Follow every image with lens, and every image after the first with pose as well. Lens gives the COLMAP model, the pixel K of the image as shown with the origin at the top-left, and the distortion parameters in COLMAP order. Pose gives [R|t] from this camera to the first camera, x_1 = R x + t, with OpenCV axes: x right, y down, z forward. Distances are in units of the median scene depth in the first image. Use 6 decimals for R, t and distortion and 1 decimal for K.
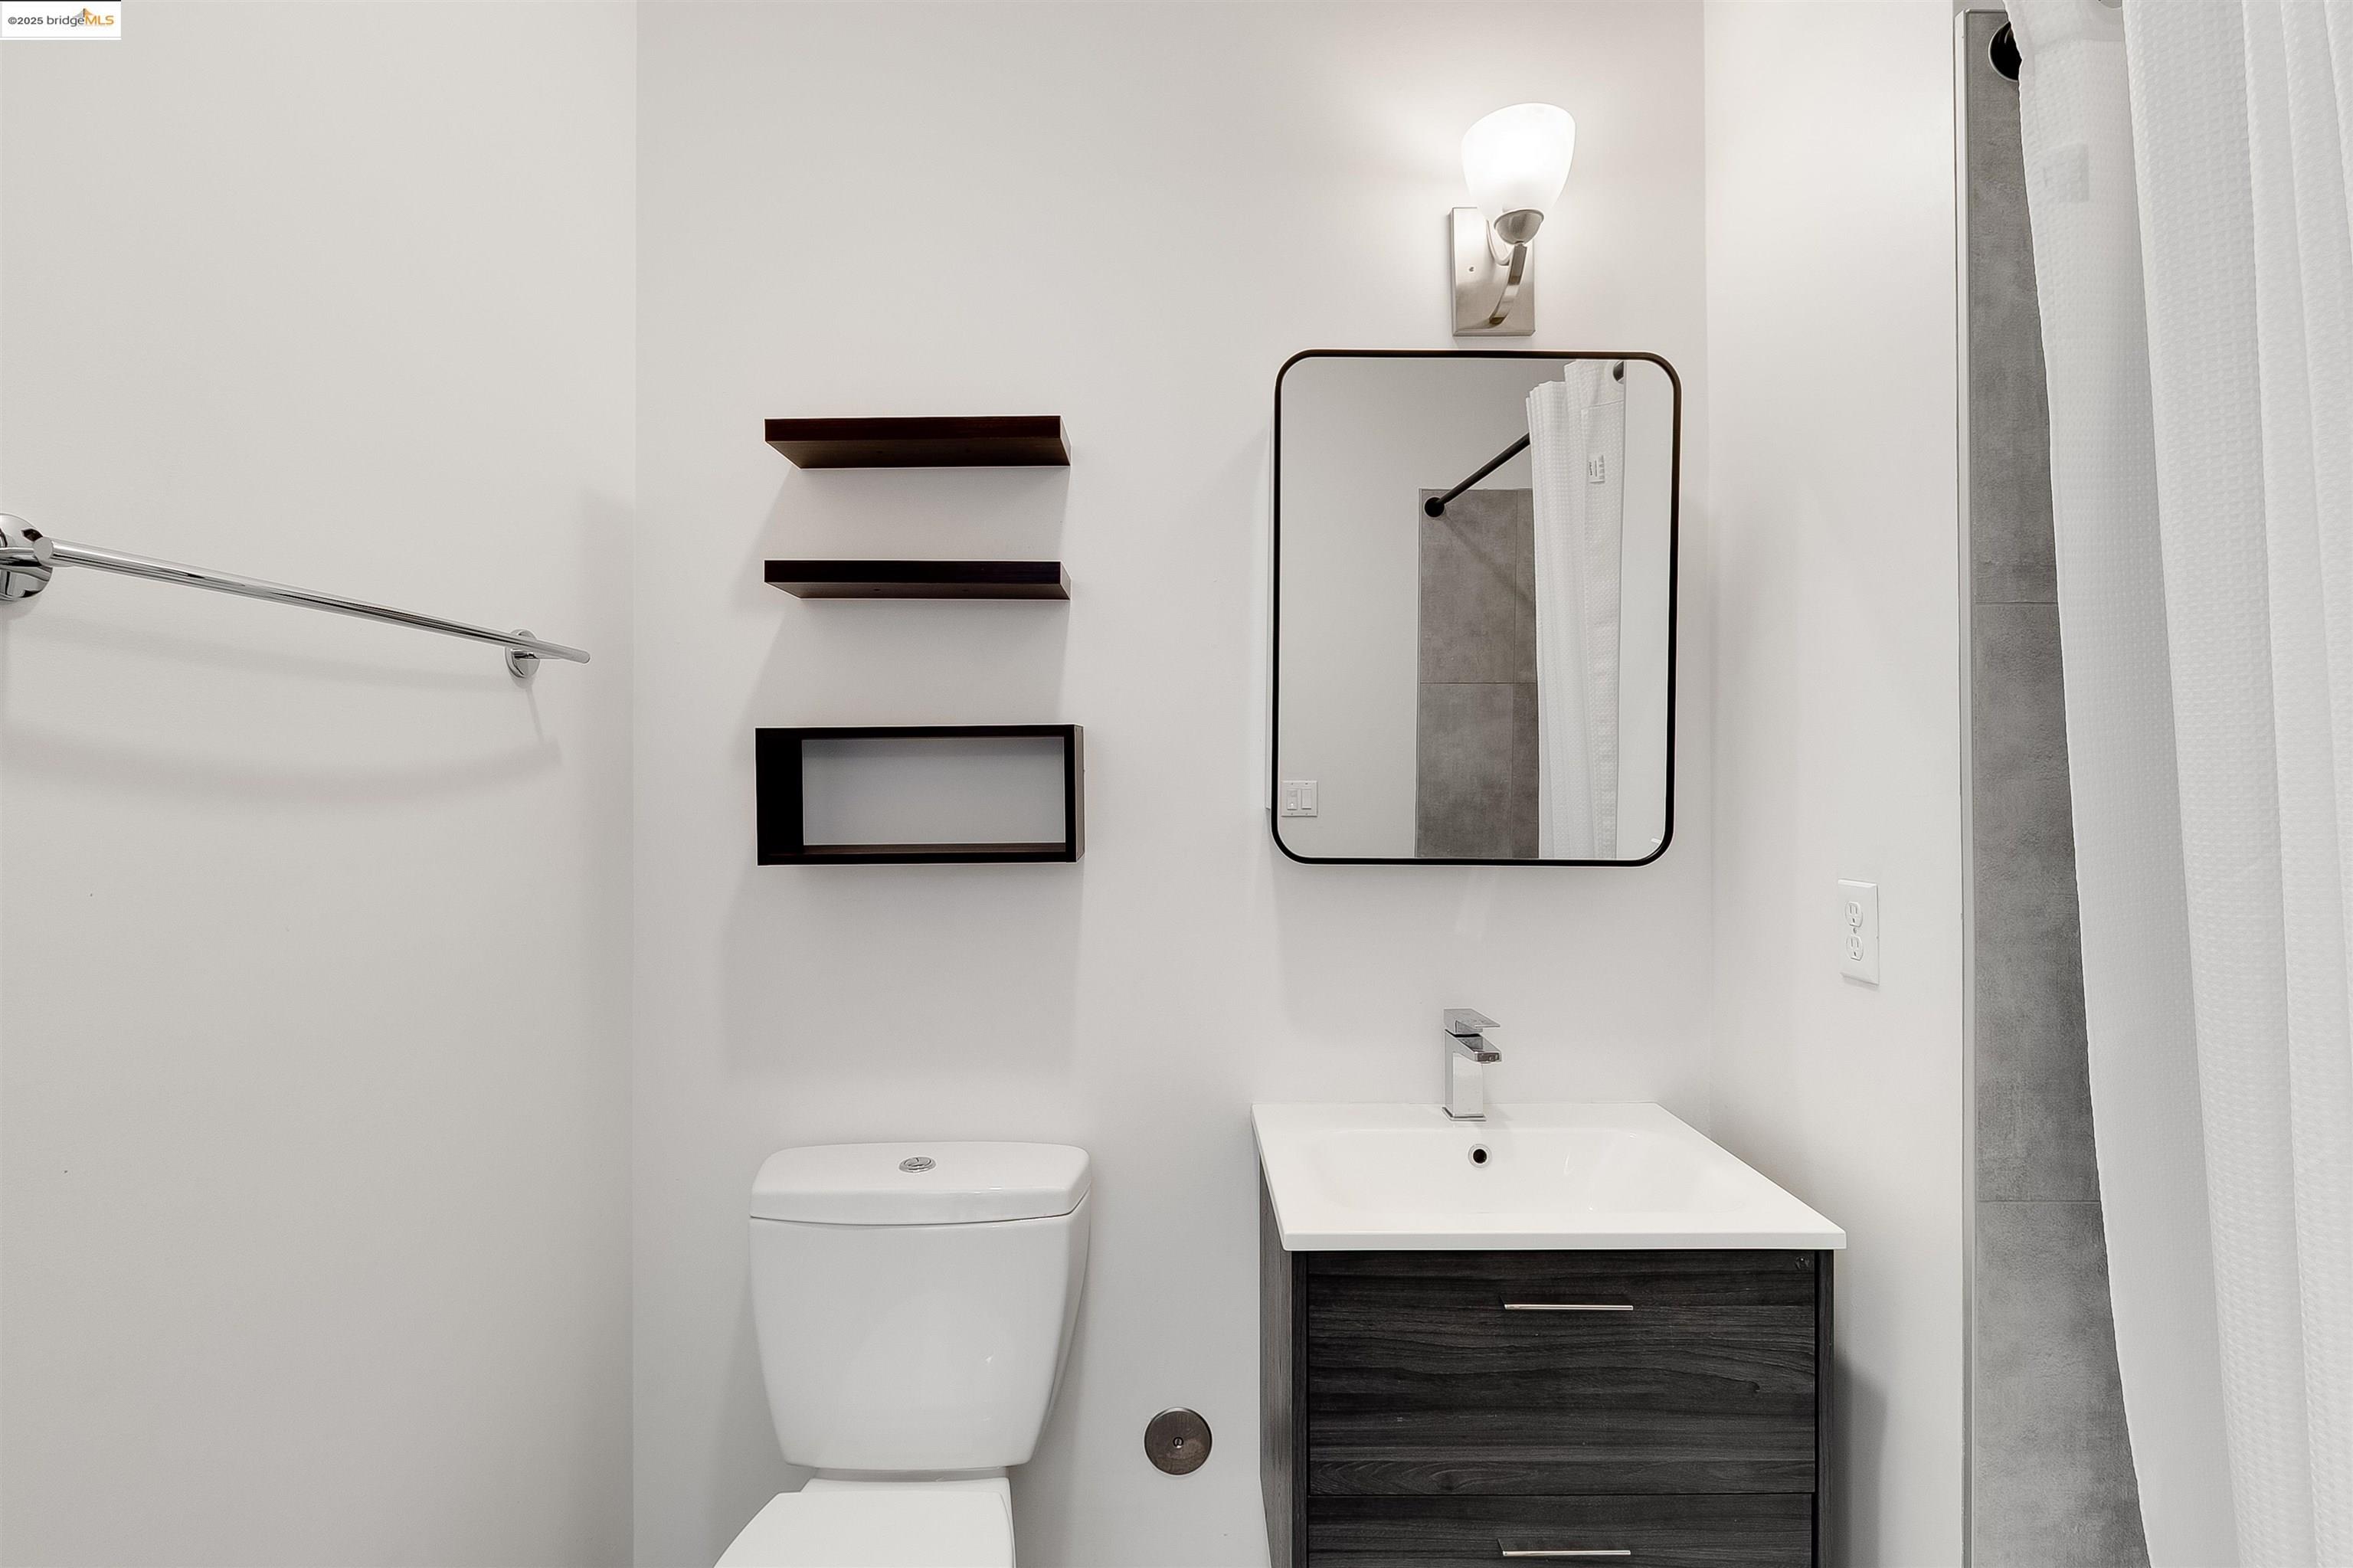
lens RADIAL K [[1087.2, 0, 1172.9], [0, 1087.2, 770.5], [0, 0, 1]] dist [-0.002073, -0.000739]
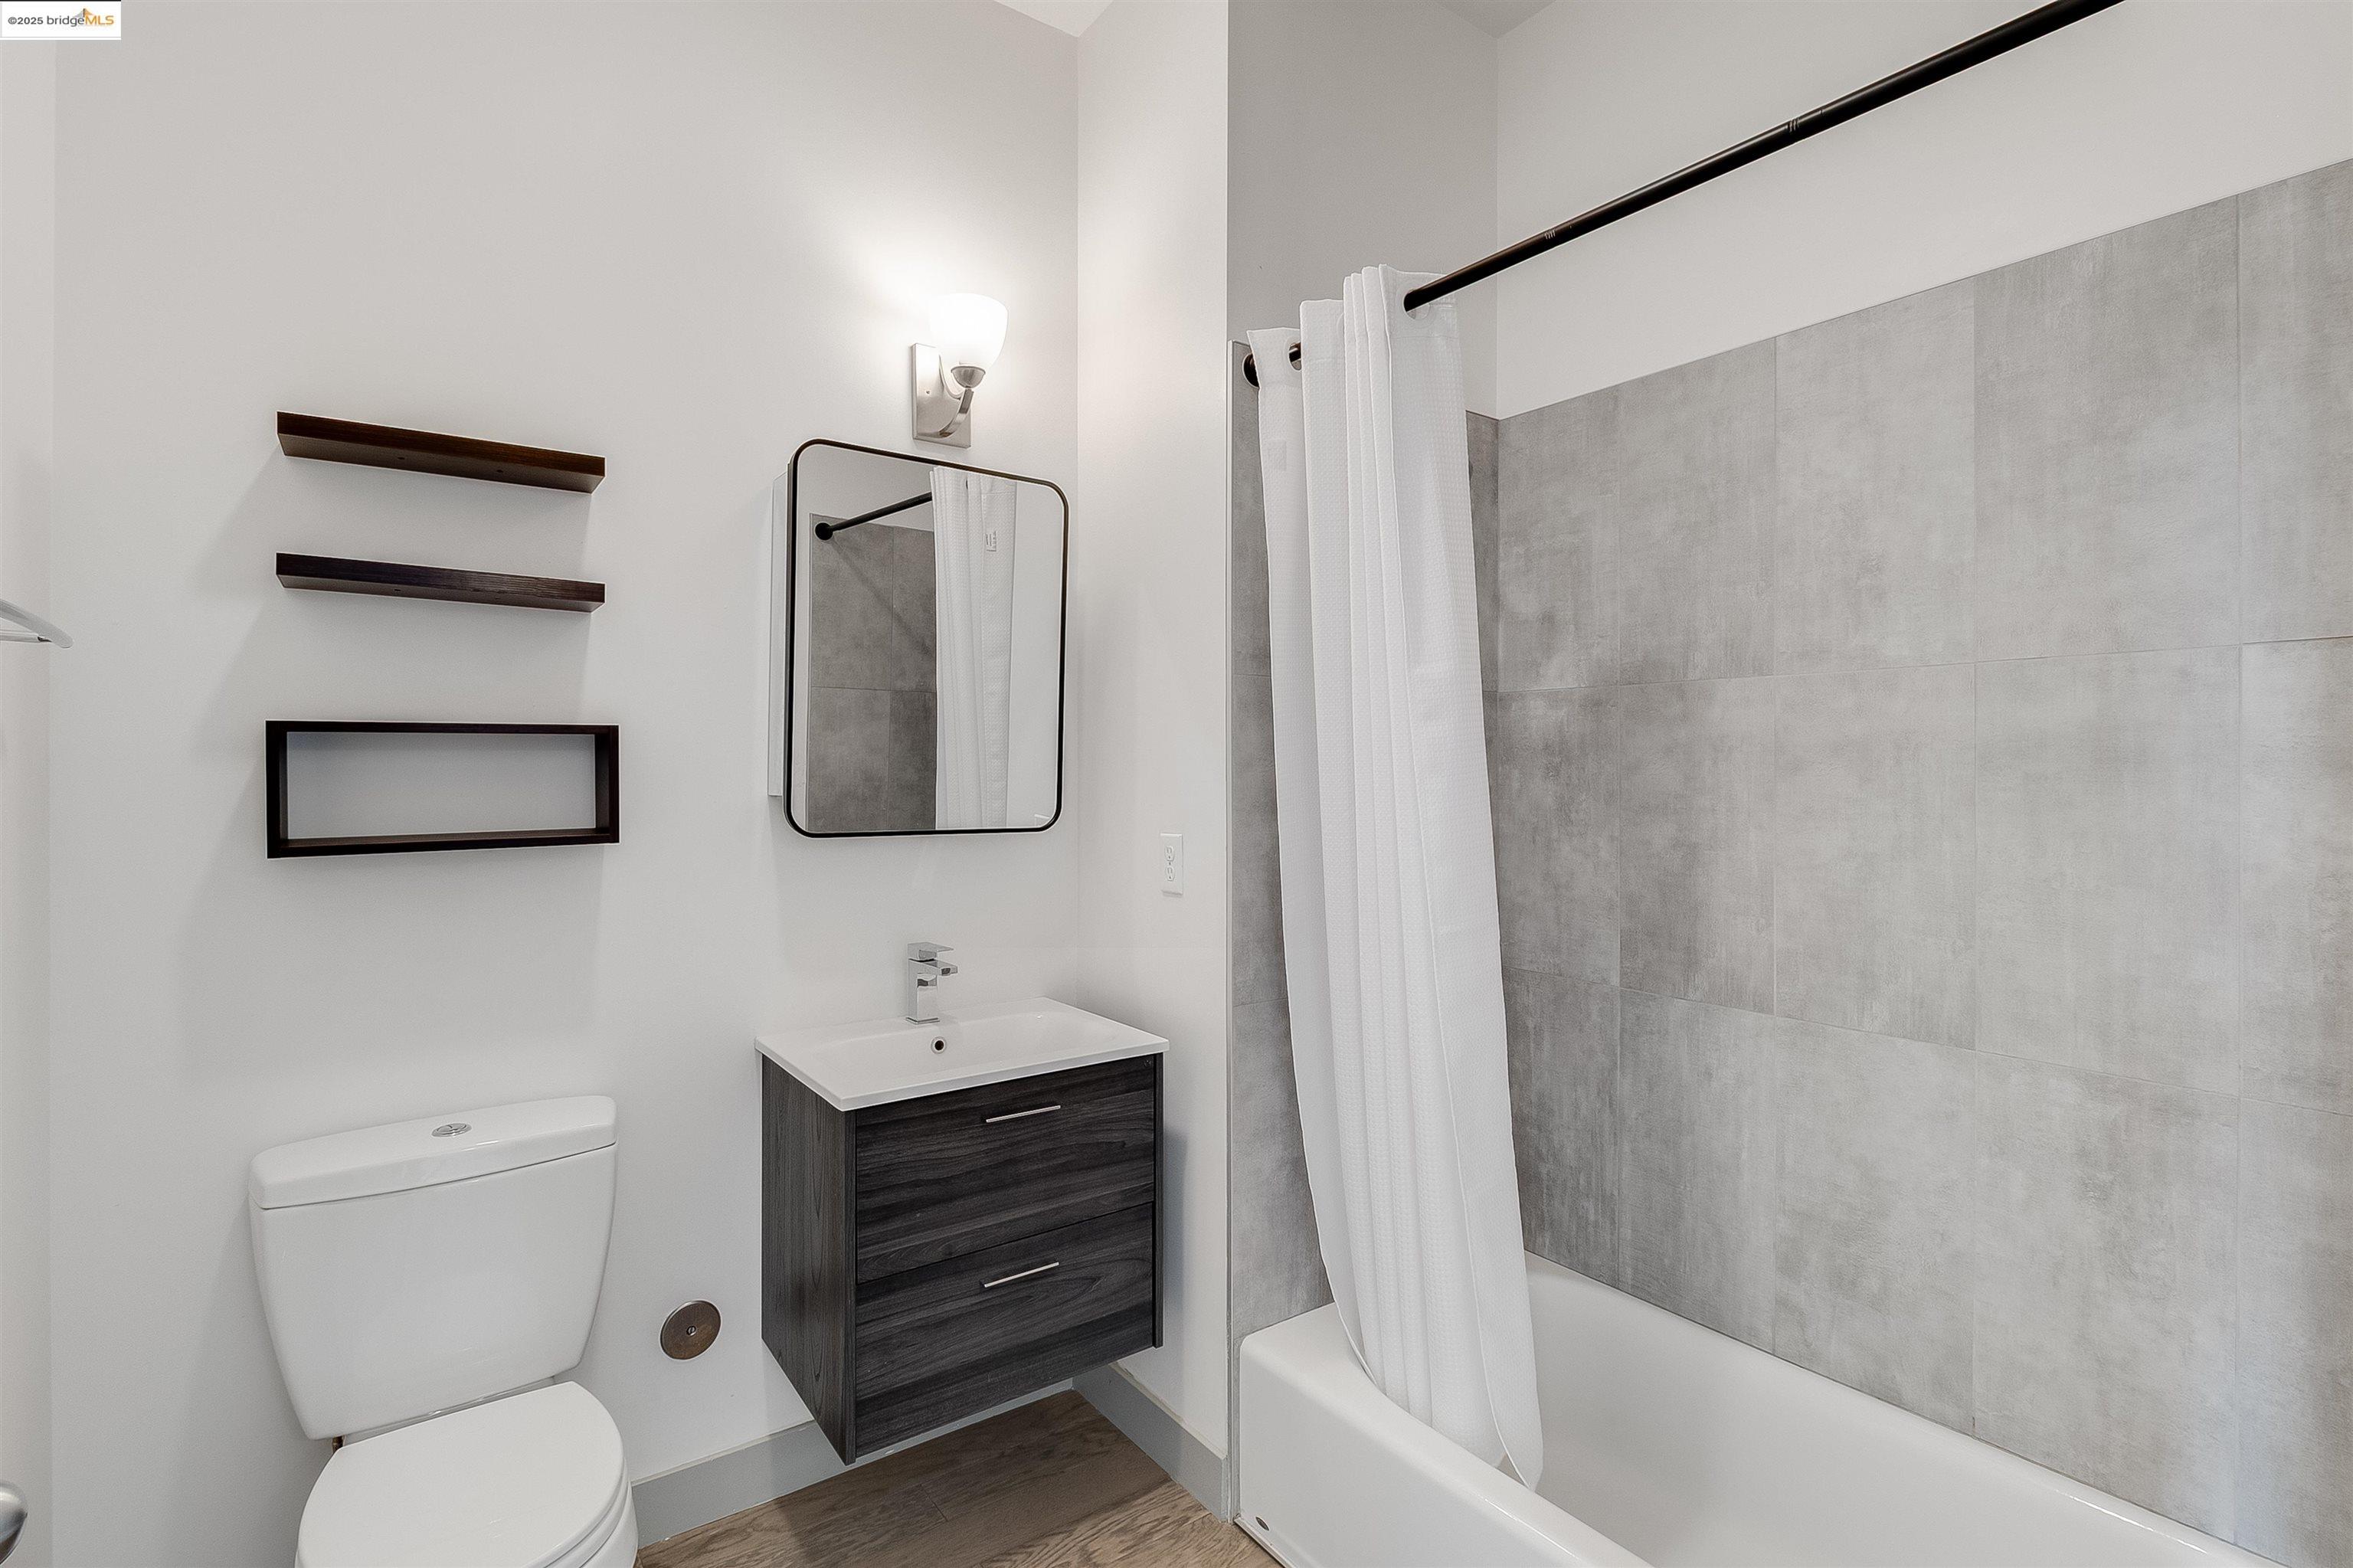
lens RADIAL K [[1087.2, 0, 1172.9], [0, 1087.2, 770.5], [0, 0, 1]] dist [-0.002073, -0.000739]
pose [[0.809814, 0.001060, 0.586685, -0.360104], [-0.004090, 0.999984, 0.003839, -0.000110], [-0.586672, -0.005508, 0.809806, -0.360111]]
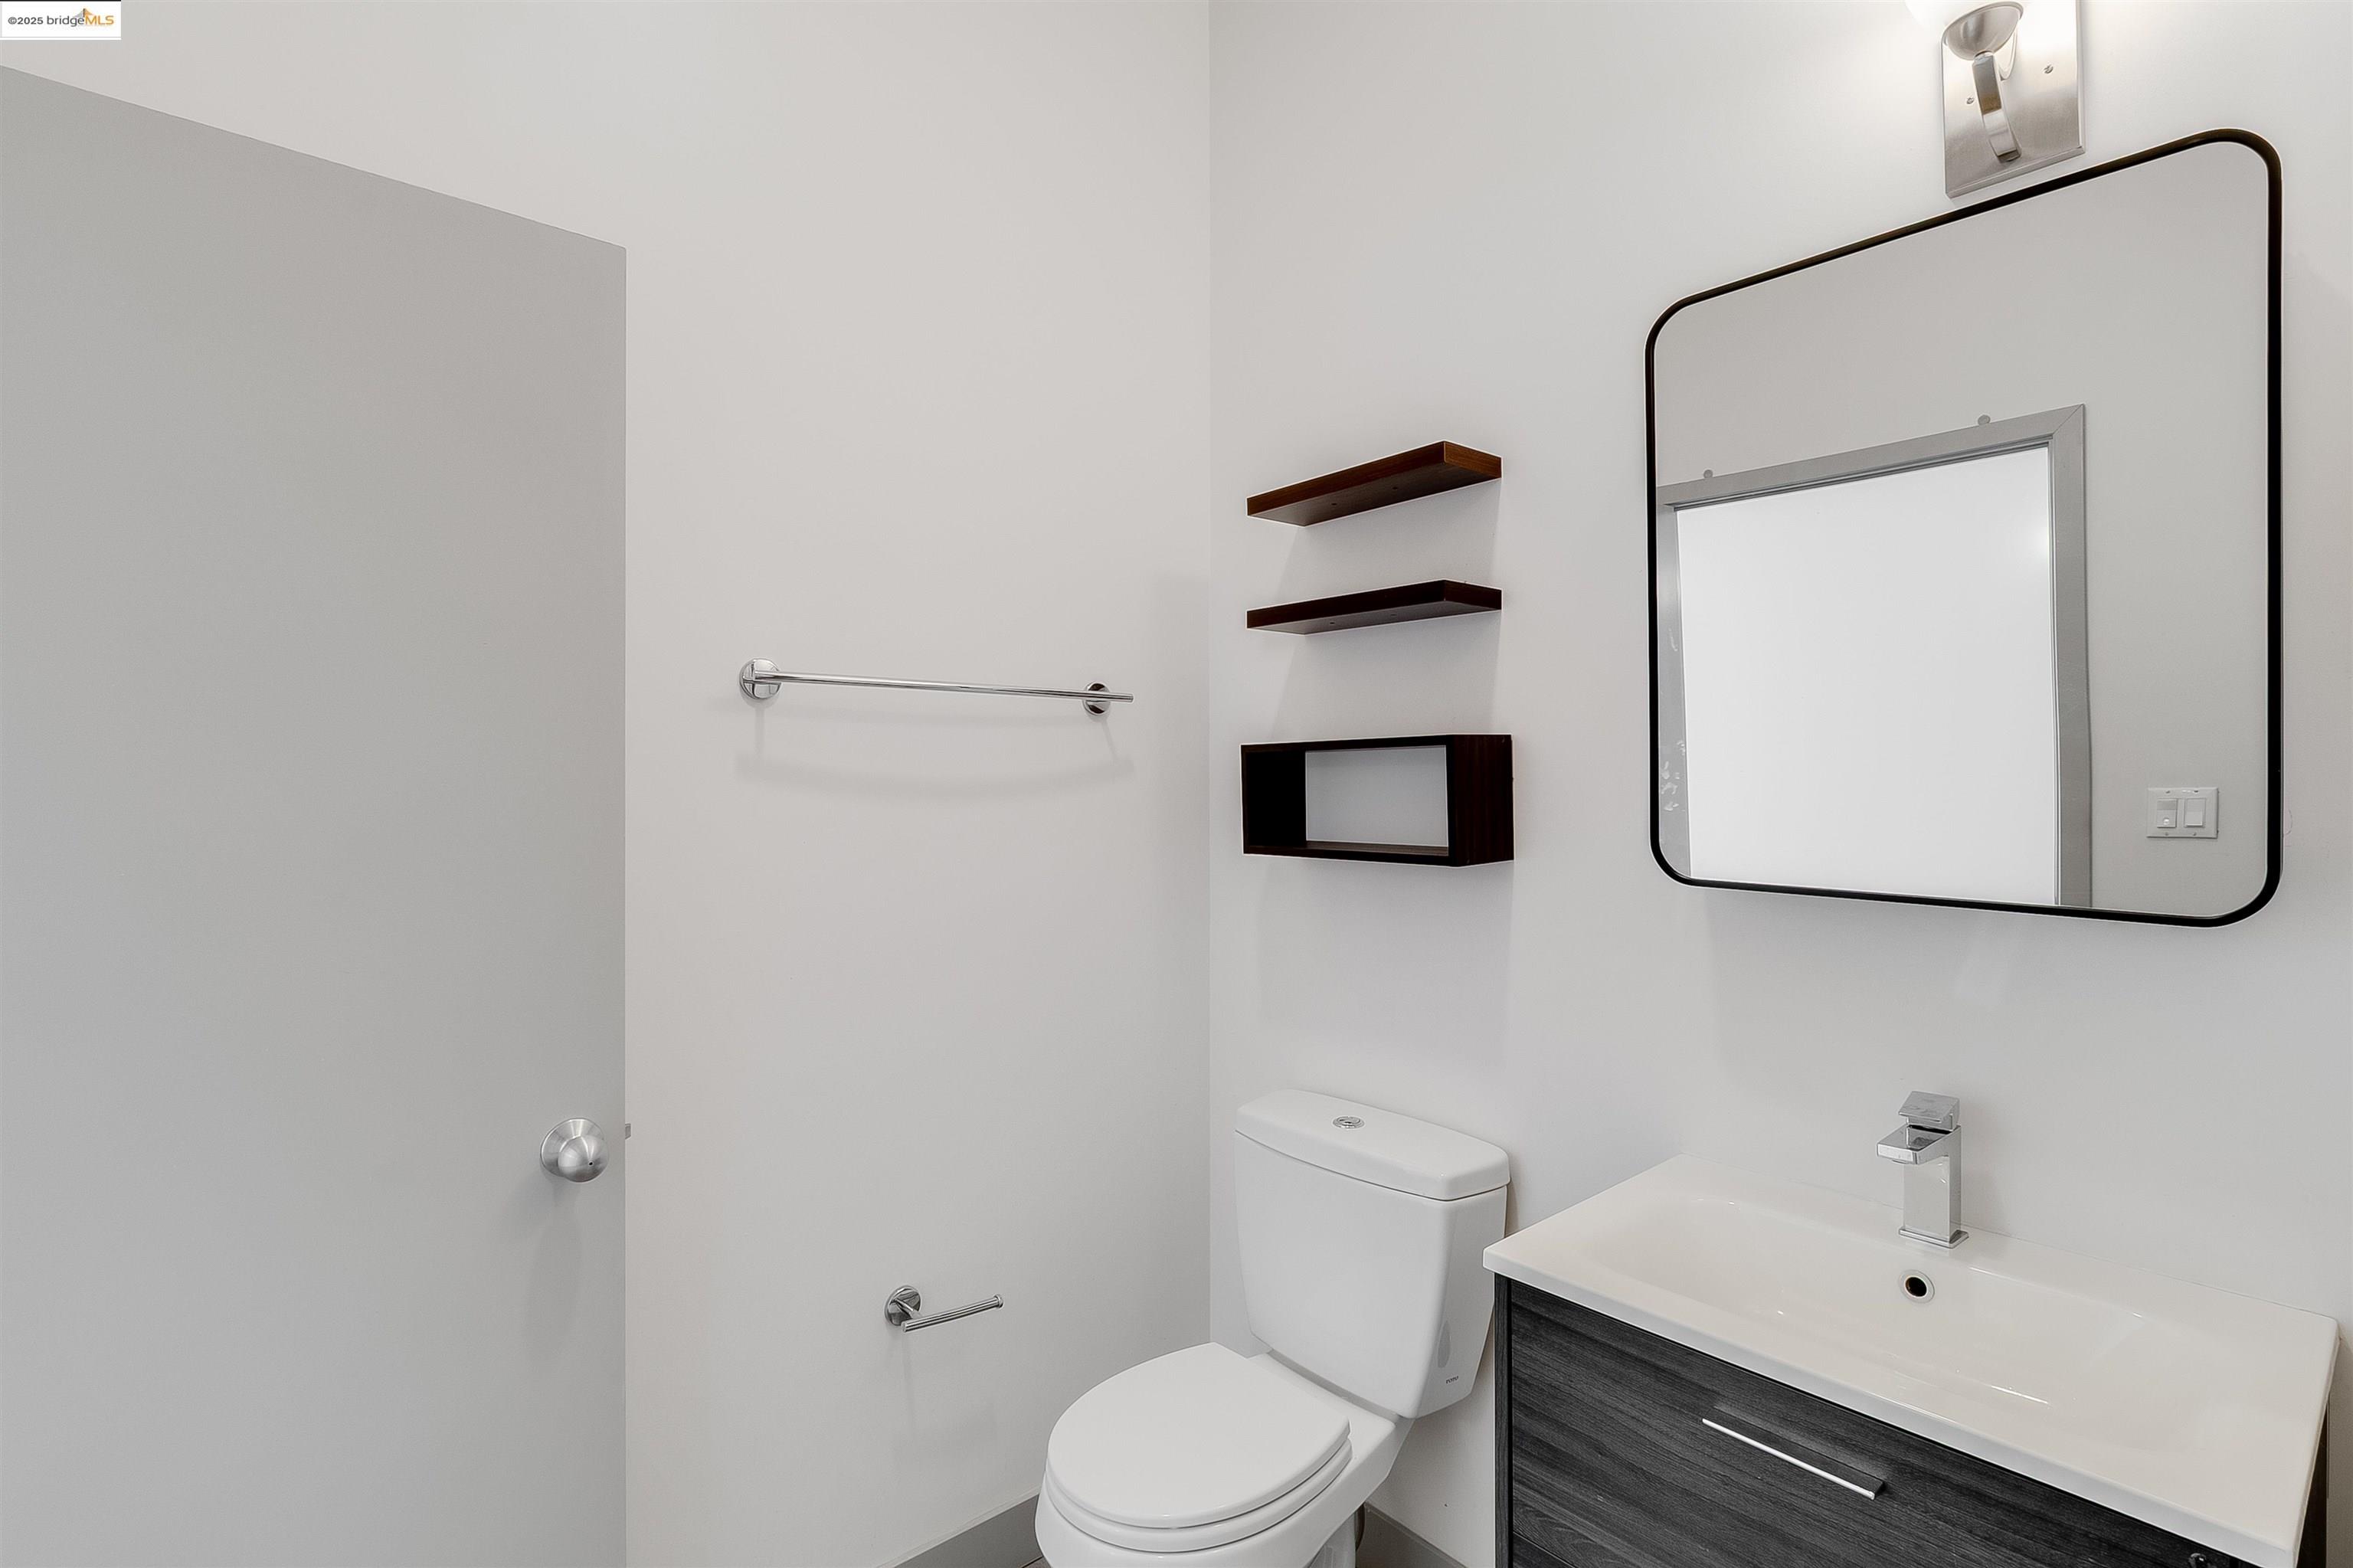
lens RADIAL K [[1122.4, 0, 1182.1], [0, 1122.4, 768.7], [0, 0, 1]] dist [-0.001077, -0.000488]
pose [[0.646378, -0.005498, -0.762998, 0.691799], [0.005234, 0.999982, -0.002771, -0.010156], [0.763000, -0.002203, 0.646395, 0.129239]]
